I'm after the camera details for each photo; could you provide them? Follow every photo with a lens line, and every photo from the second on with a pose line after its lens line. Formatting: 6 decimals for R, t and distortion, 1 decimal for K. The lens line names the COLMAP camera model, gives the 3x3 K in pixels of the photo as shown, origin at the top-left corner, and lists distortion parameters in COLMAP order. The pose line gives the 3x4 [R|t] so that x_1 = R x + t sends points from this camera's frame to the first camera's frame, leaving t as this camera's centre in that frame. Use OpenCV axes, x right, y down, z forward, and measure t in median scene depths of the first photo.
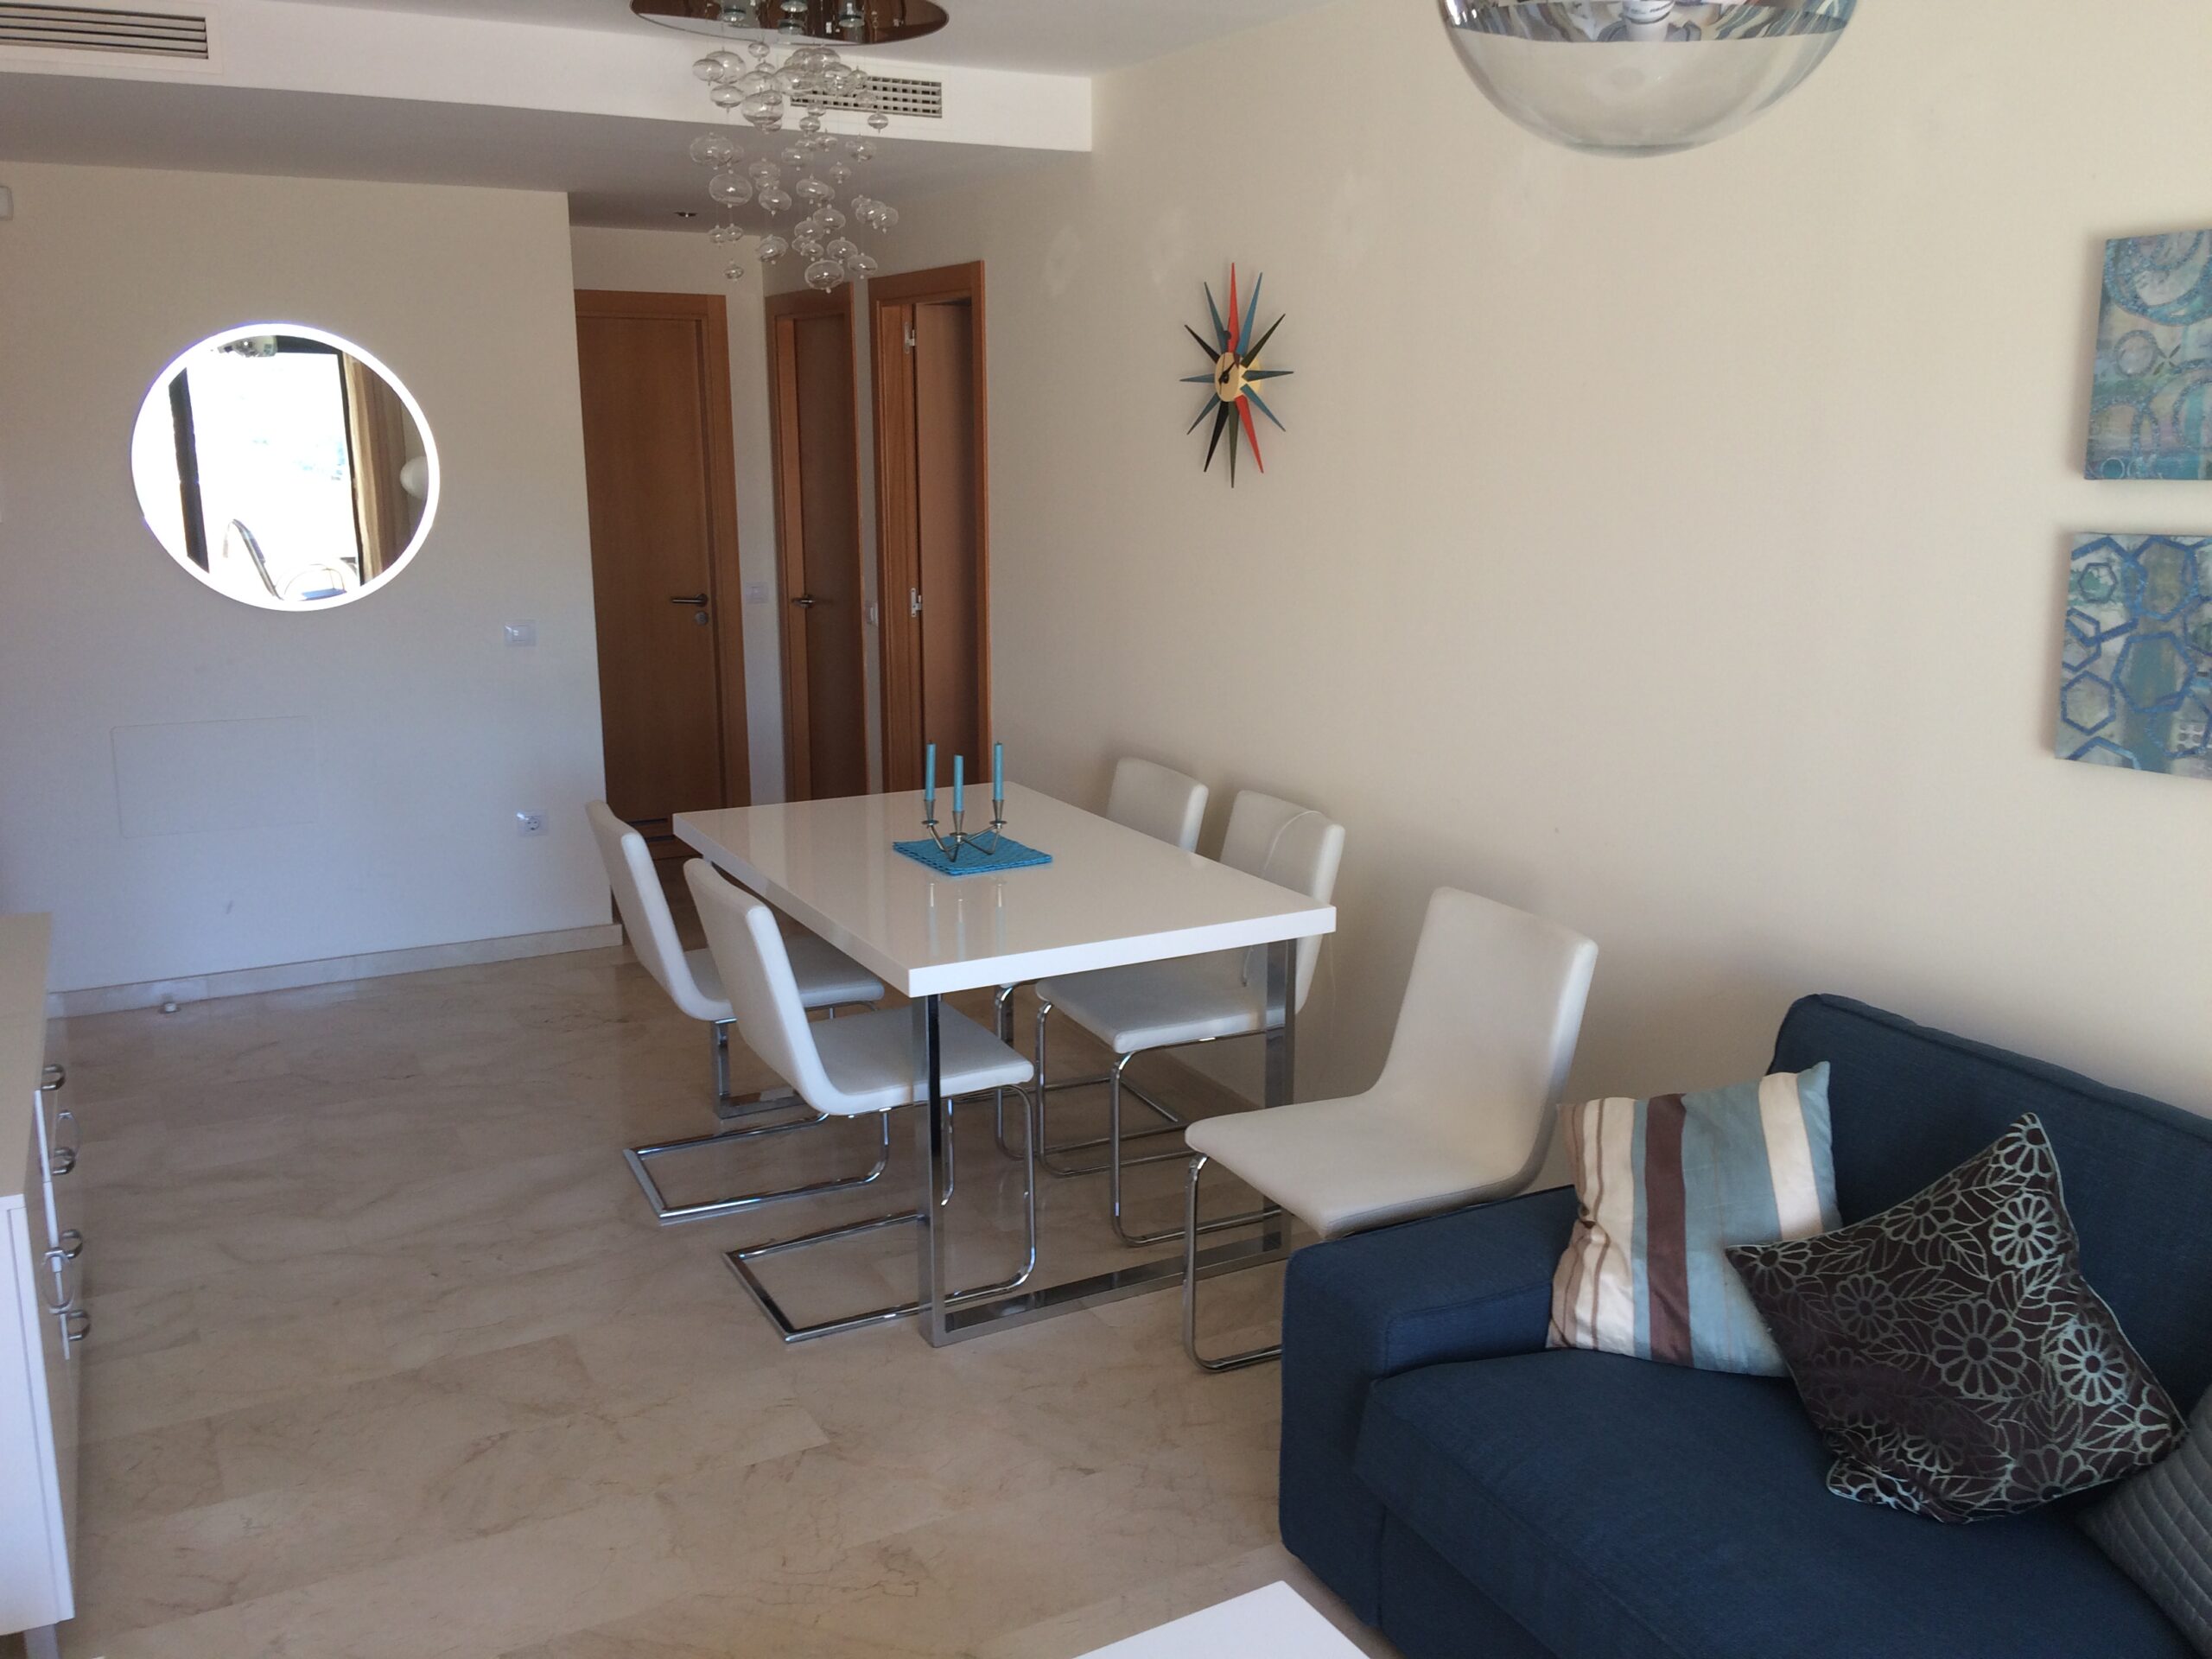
lens RADIAL K [[1918.2, 0, 1135.2], [0, 1918.2, 833.4], [0, 0, 1]] dist [0.128442, -0.239650]
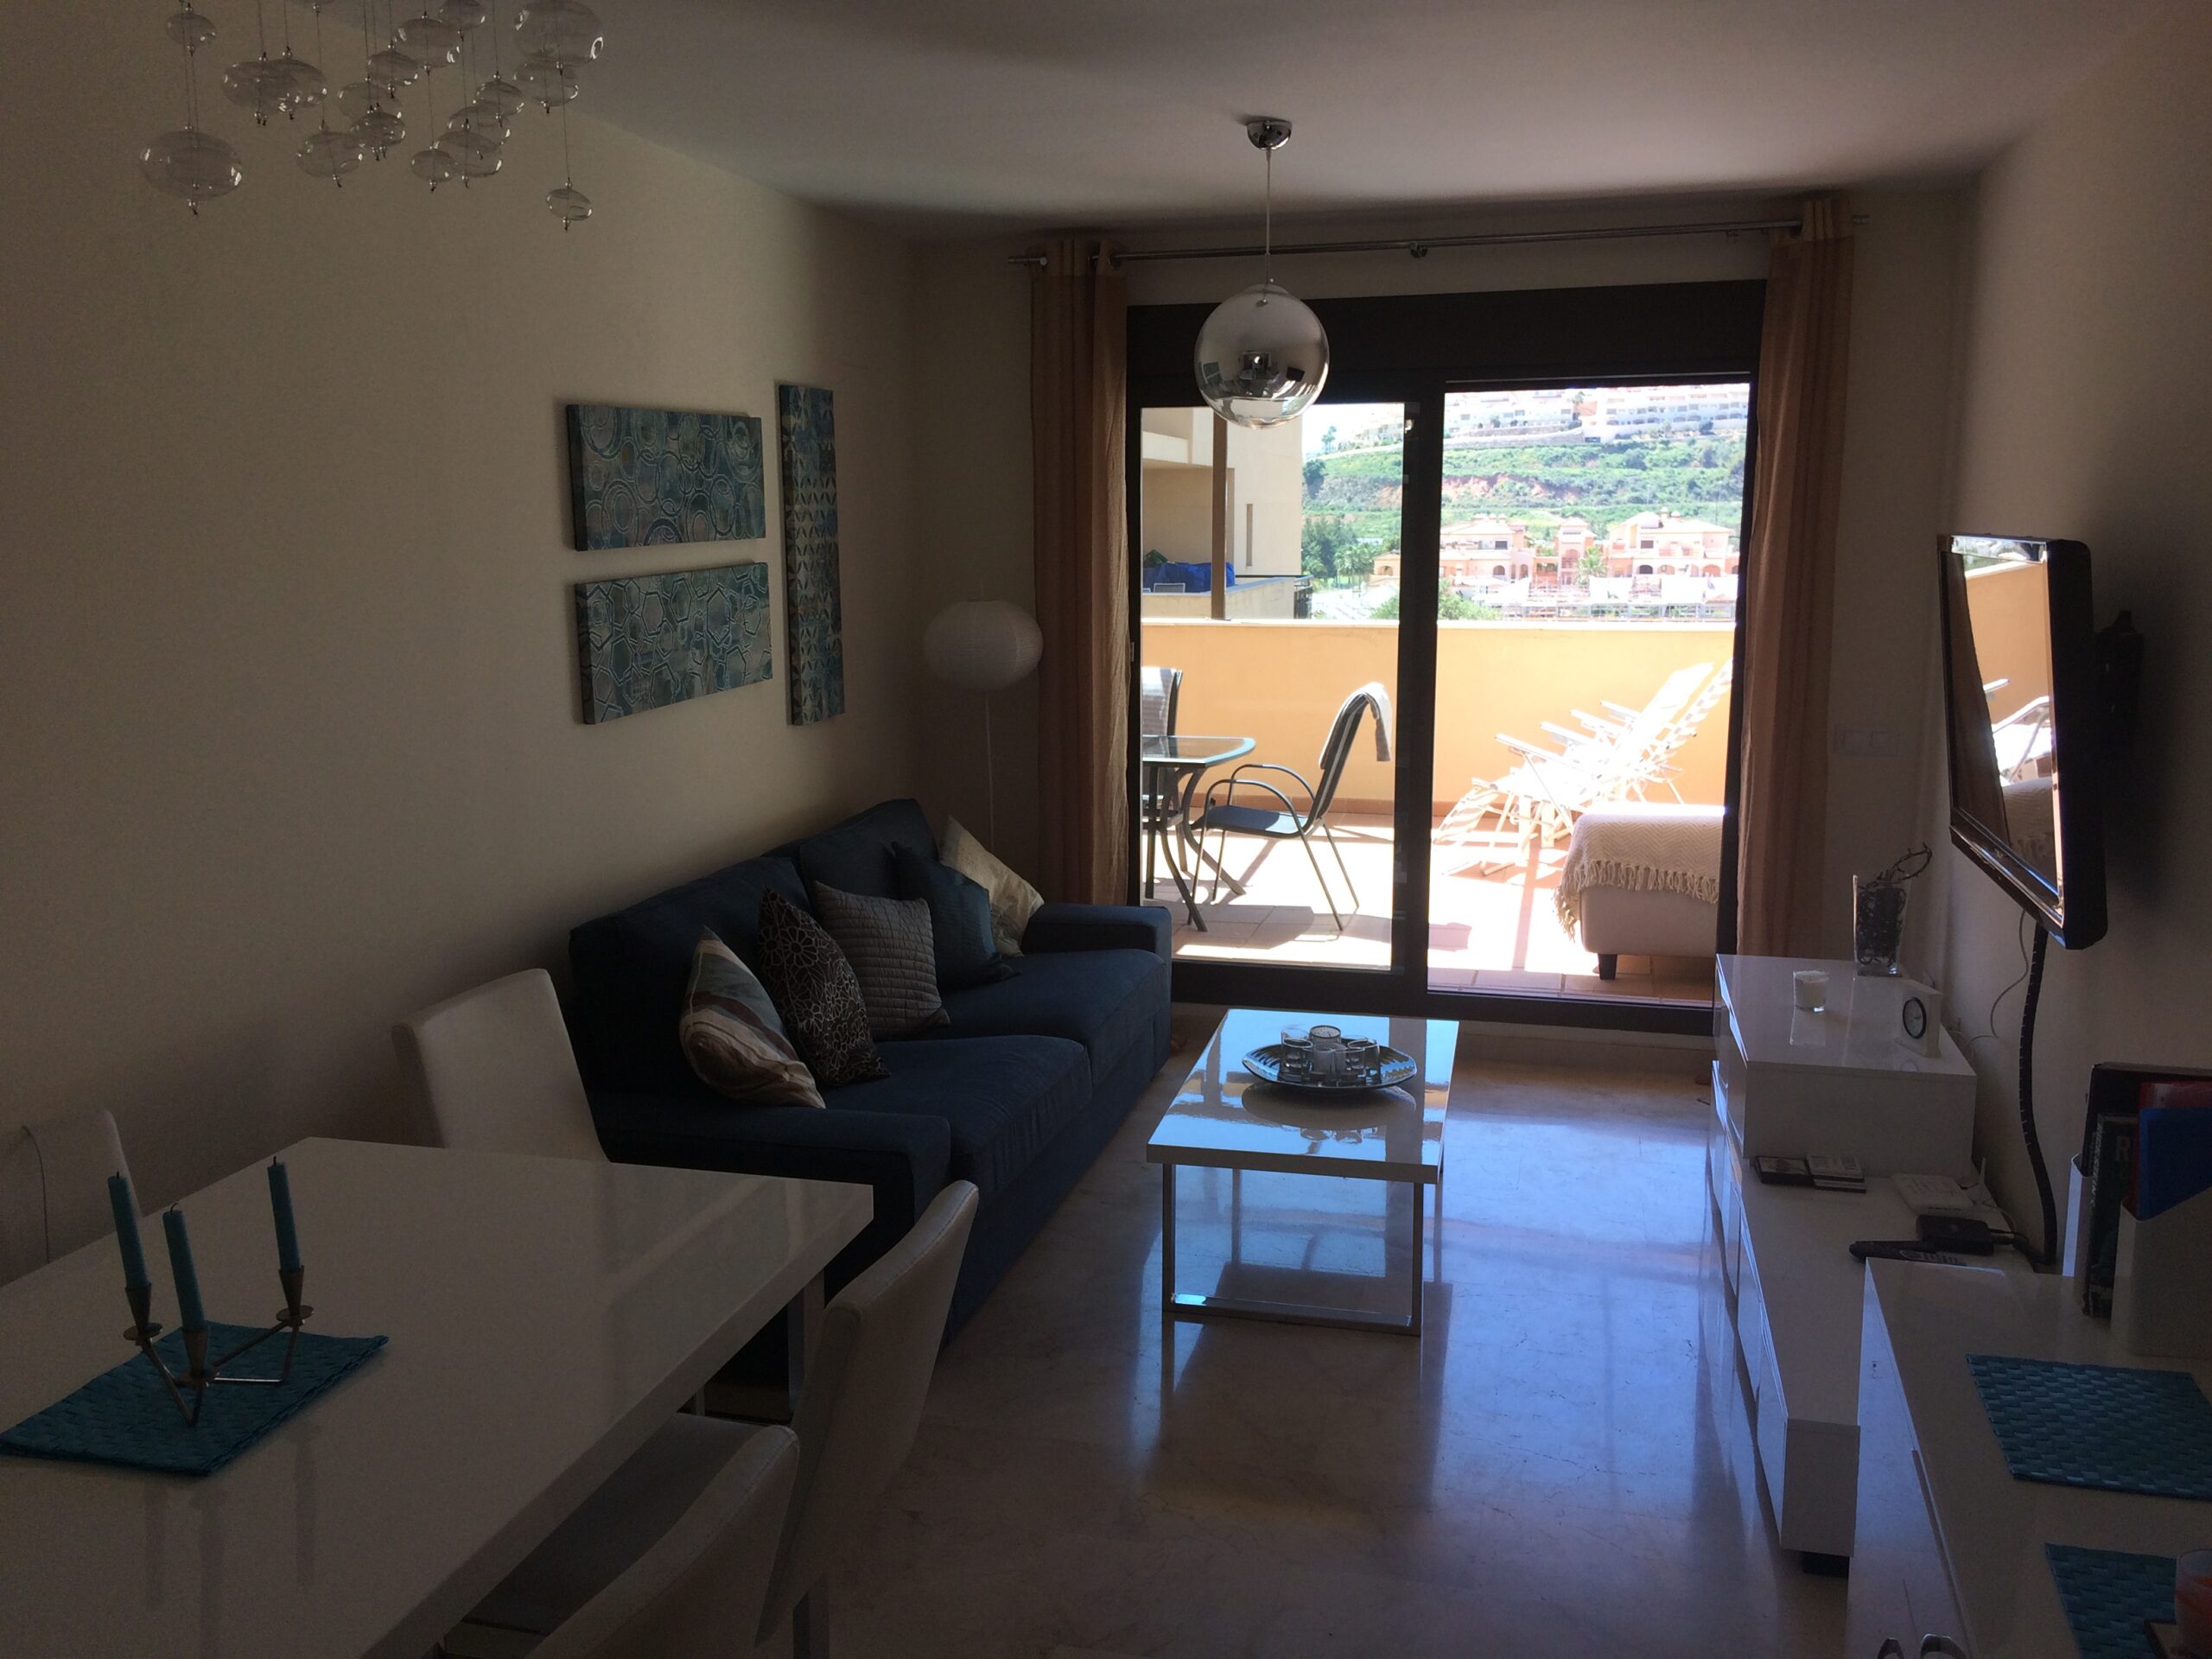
lens RADIAL K [[1860.9, 0, 1106.0], [0, 1860.9, 829.5], [0, 0, 1]] dist [0.111152, -0.208135]
pose [[-0.692067, -0.109477, 0.713483, -0.694962], [0.162772, 0.939304, 0.302014, -0.264817], [-0.703242, 0.325149, -0.632242, 1.277087]]
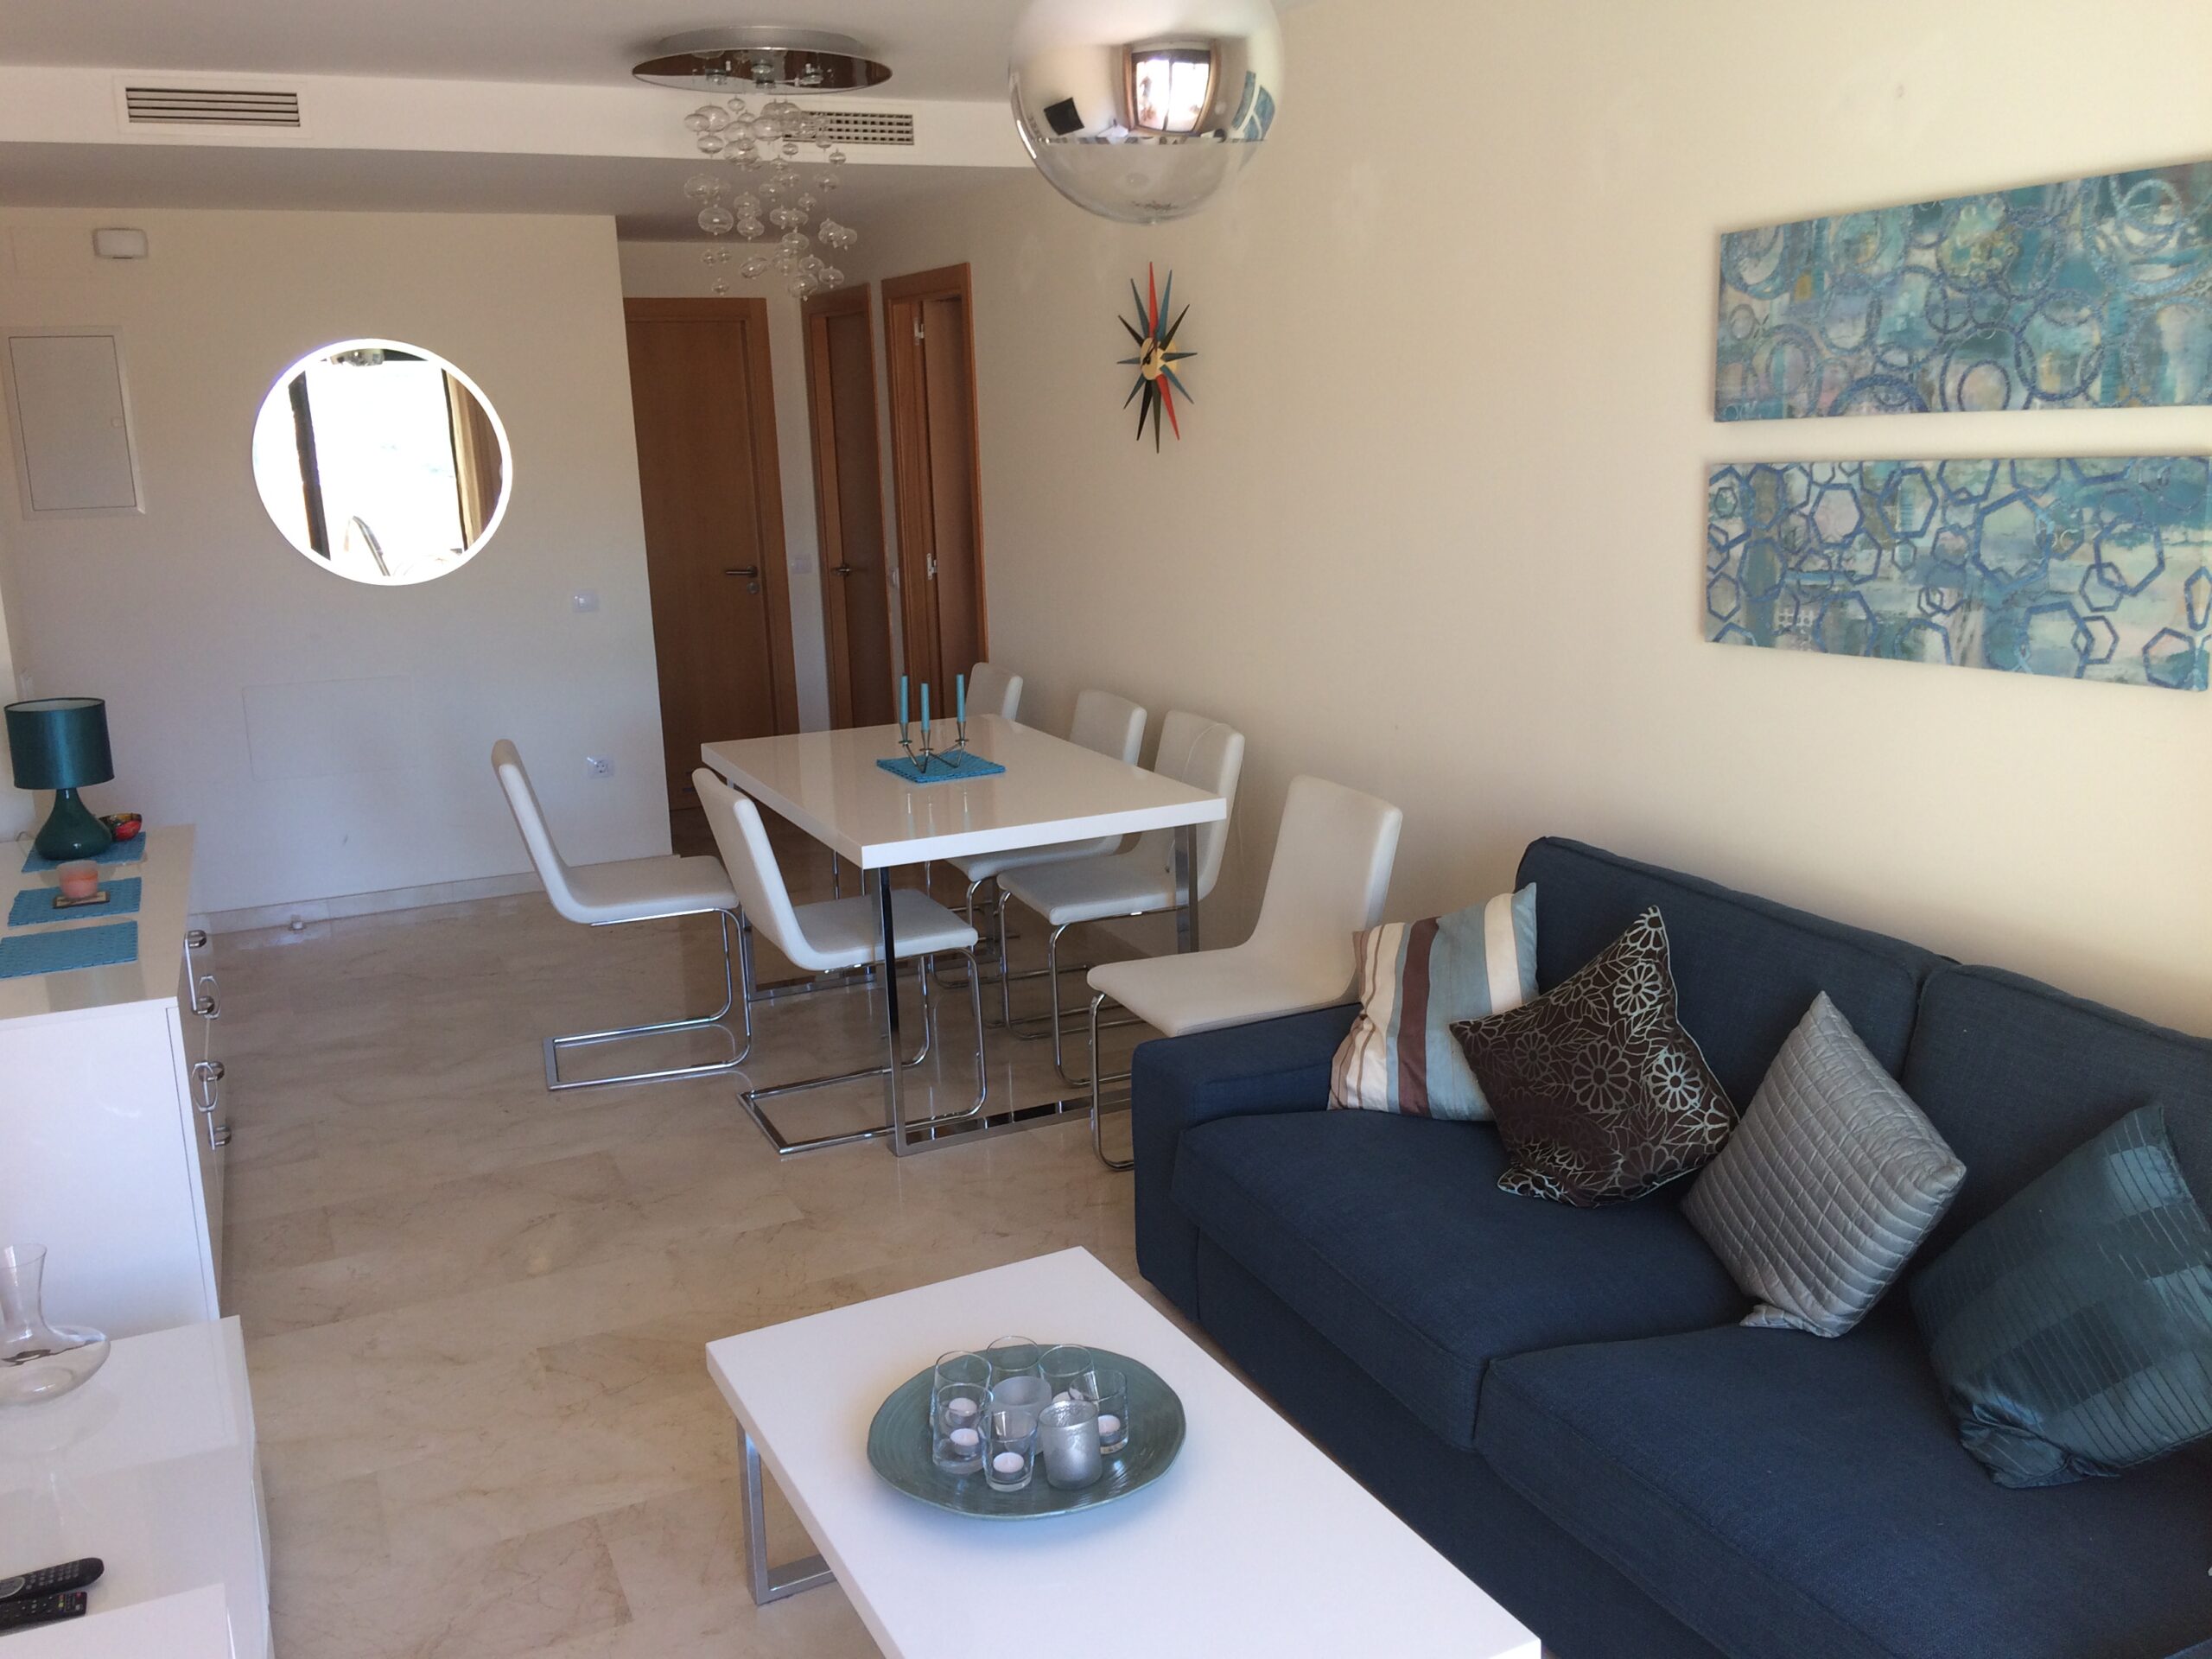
lens RADIAL K [[1860.9, 0, 1106.0], [0, 1860.9, 829.5], [0, 0, 1]] dist [0.111152, -0.208135]
pose [[0.998080, -0.018355, -0.059155, 0.111939], [0.019249, 0.999708, 0.014582, 0.044993], [0.058870, -0.015693, 0.998142, -0.196927]]
